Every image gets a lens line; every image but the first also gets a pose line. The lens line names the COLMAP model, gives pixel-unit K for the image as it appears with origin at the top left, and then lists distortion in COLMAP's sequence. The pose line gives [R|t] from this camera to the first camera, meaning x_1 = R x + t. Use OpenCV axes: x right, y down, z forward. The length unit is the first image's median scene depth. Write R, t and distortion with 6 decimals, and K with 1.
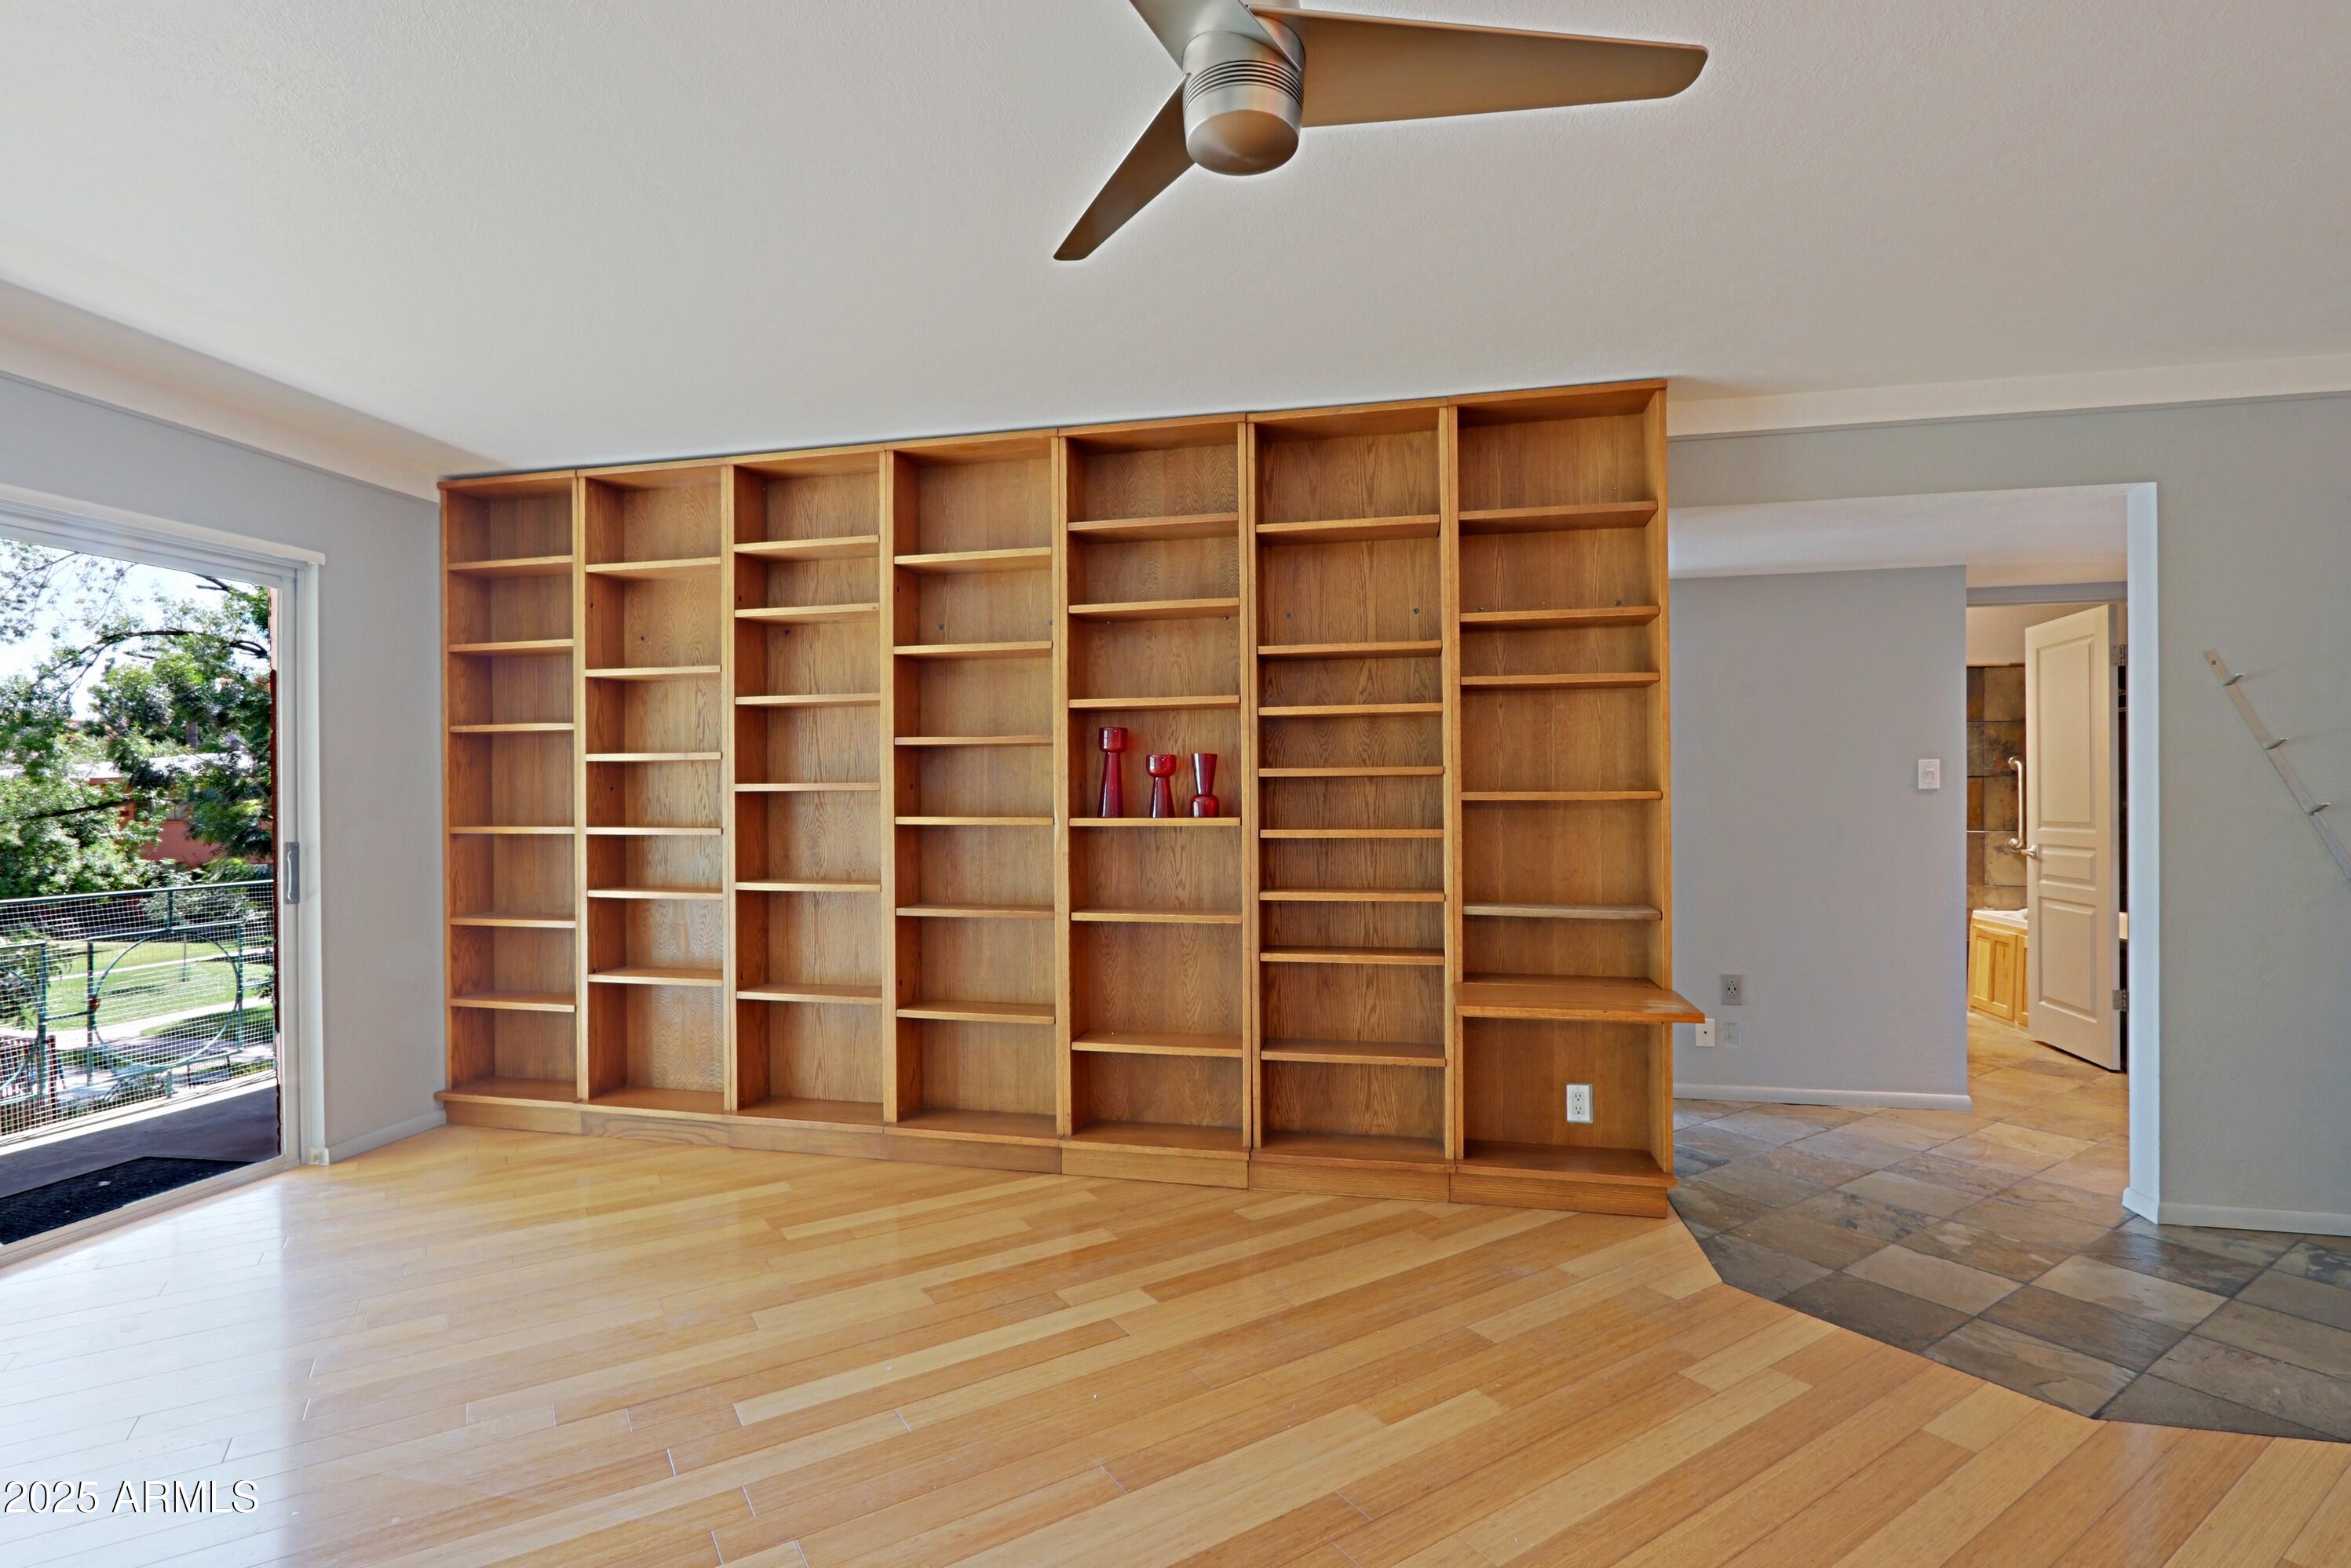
lens RADIAL K [[1092.7, 0, 1163.8], [0, 1092.7, 795.9], [0, 0, 1]] dist [-0.013861, 0.000447]
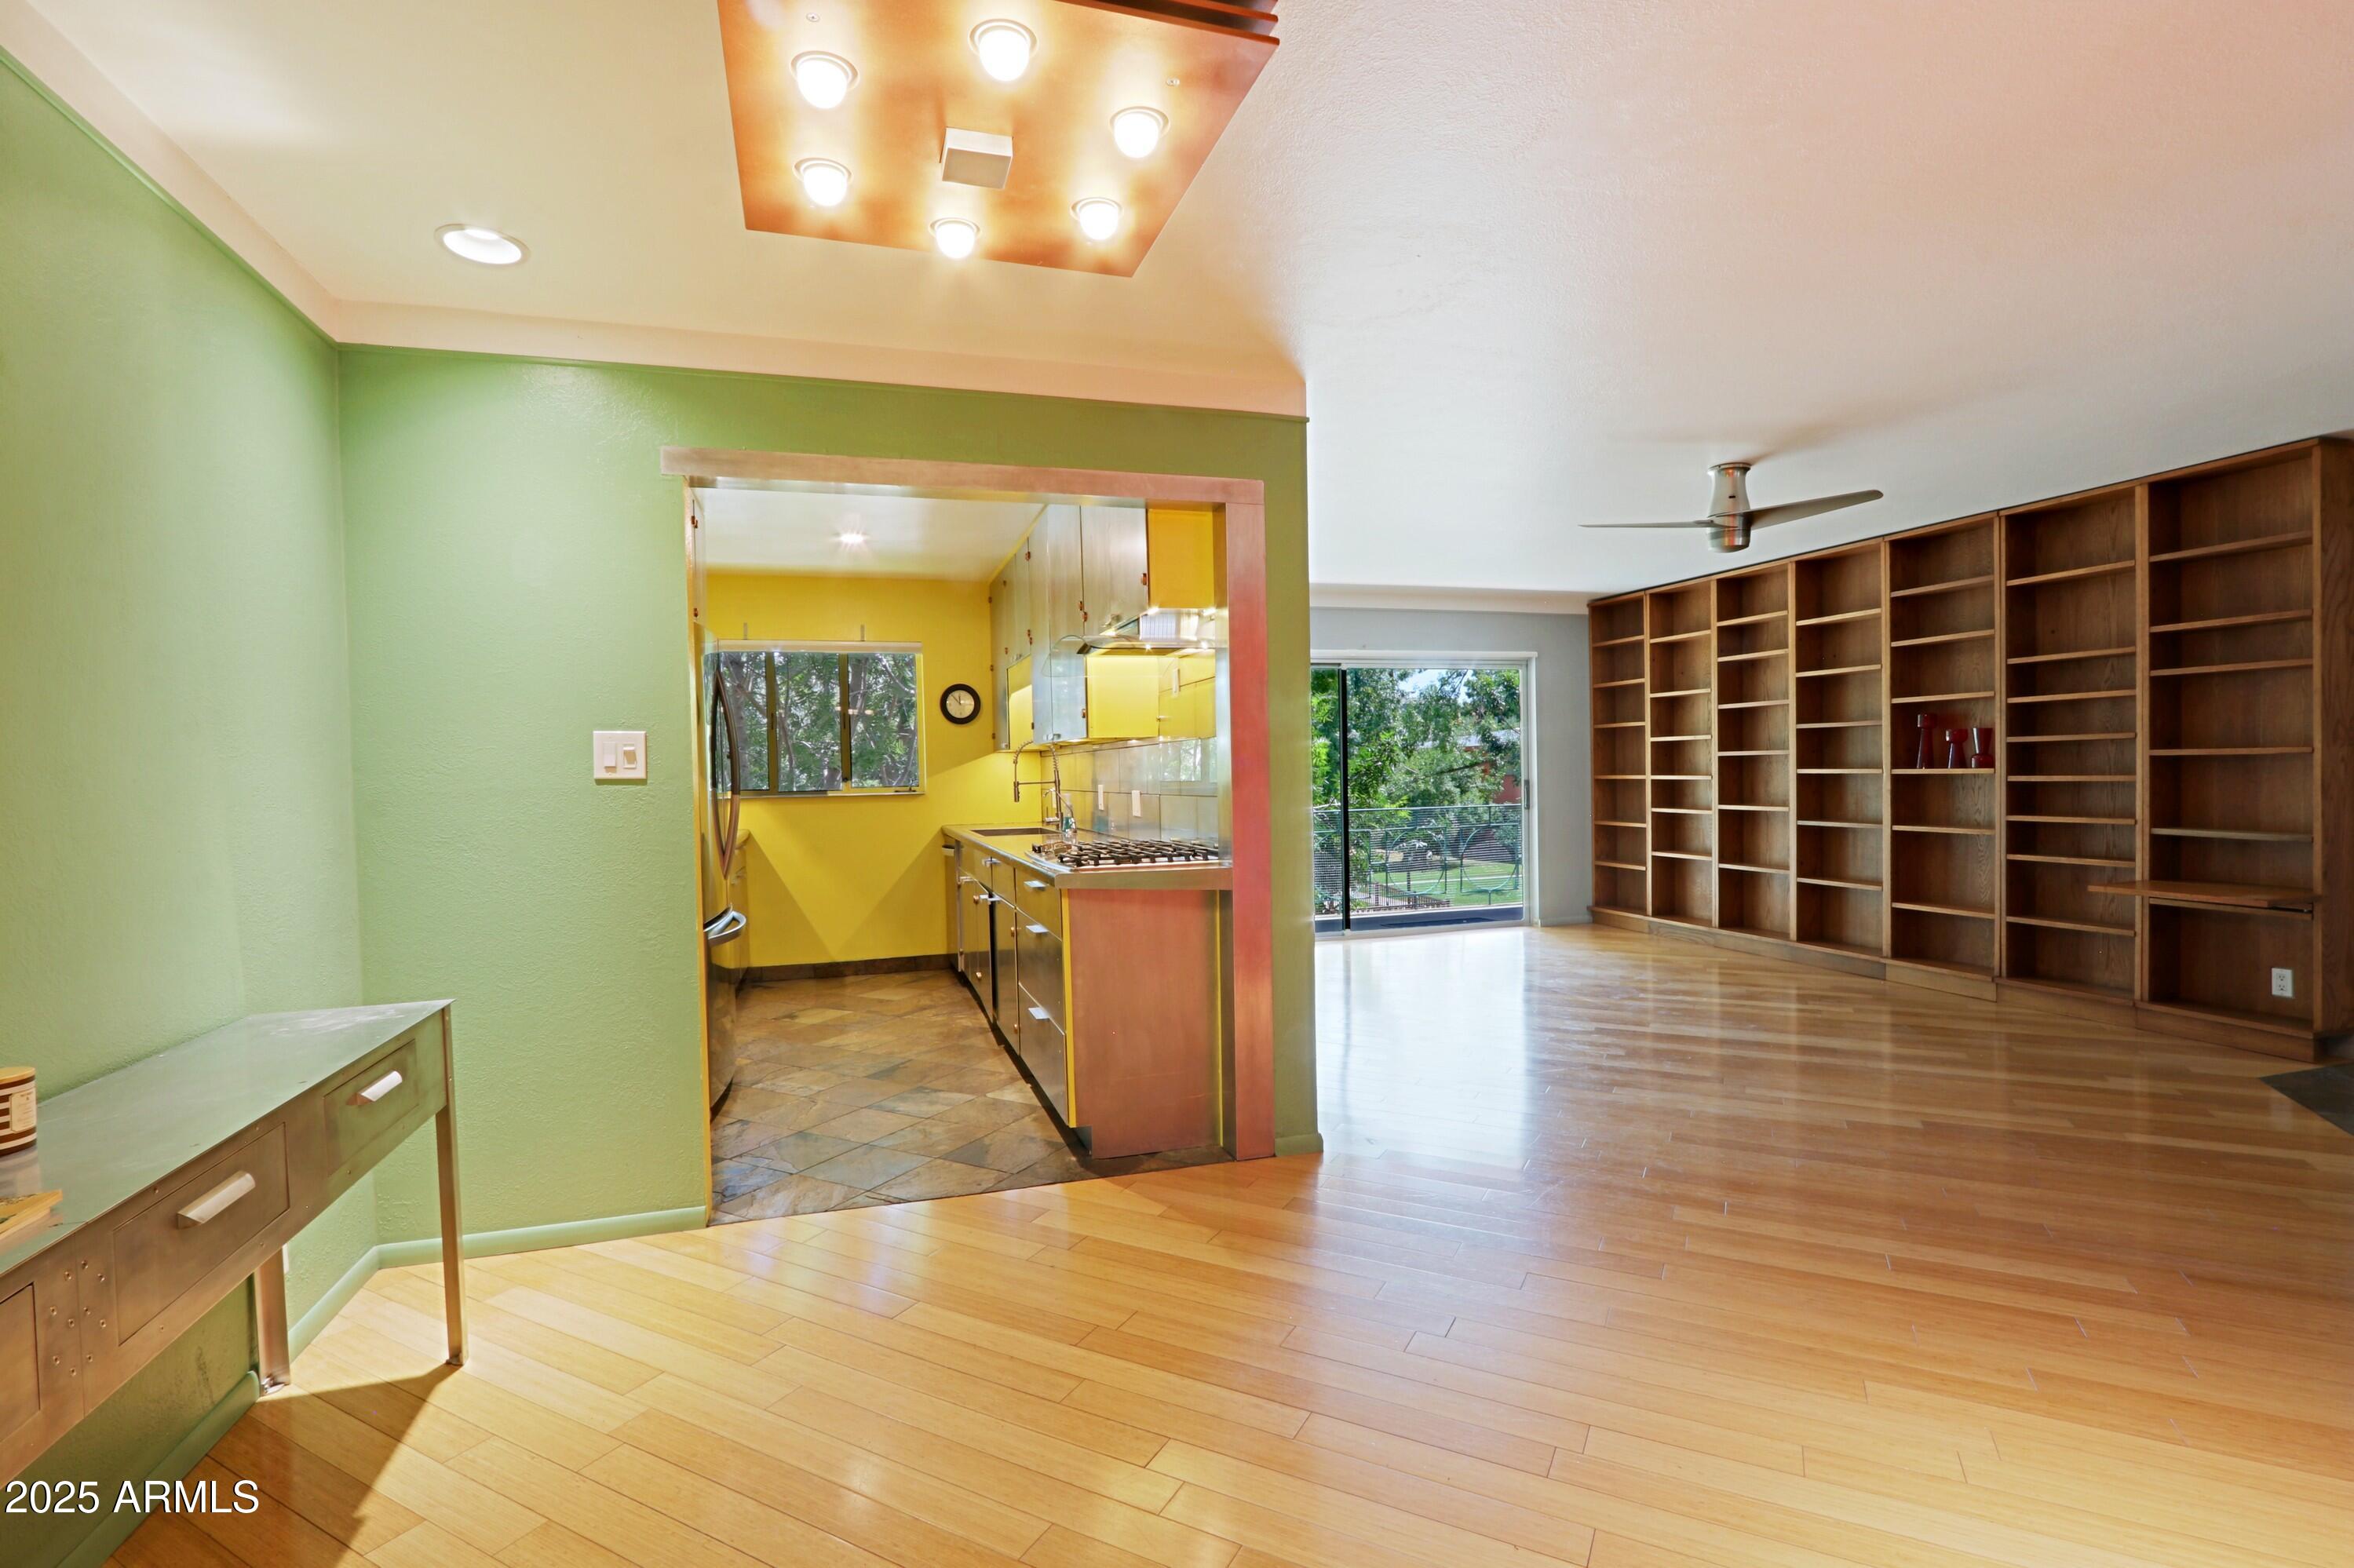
lens RADIAL K [[1085.7, 0, 1151.3], [0, 1085.7, 798.7], [0, 0, 1]] dist [-0.019817, 0.001582]
pose [[0.483149, 0.017894, -0.875355, 0.776013], [0.019910, 0.999308, 0.031417, -0.008776], [0.875312, -0.032607, 0.482458, -0.758525]]
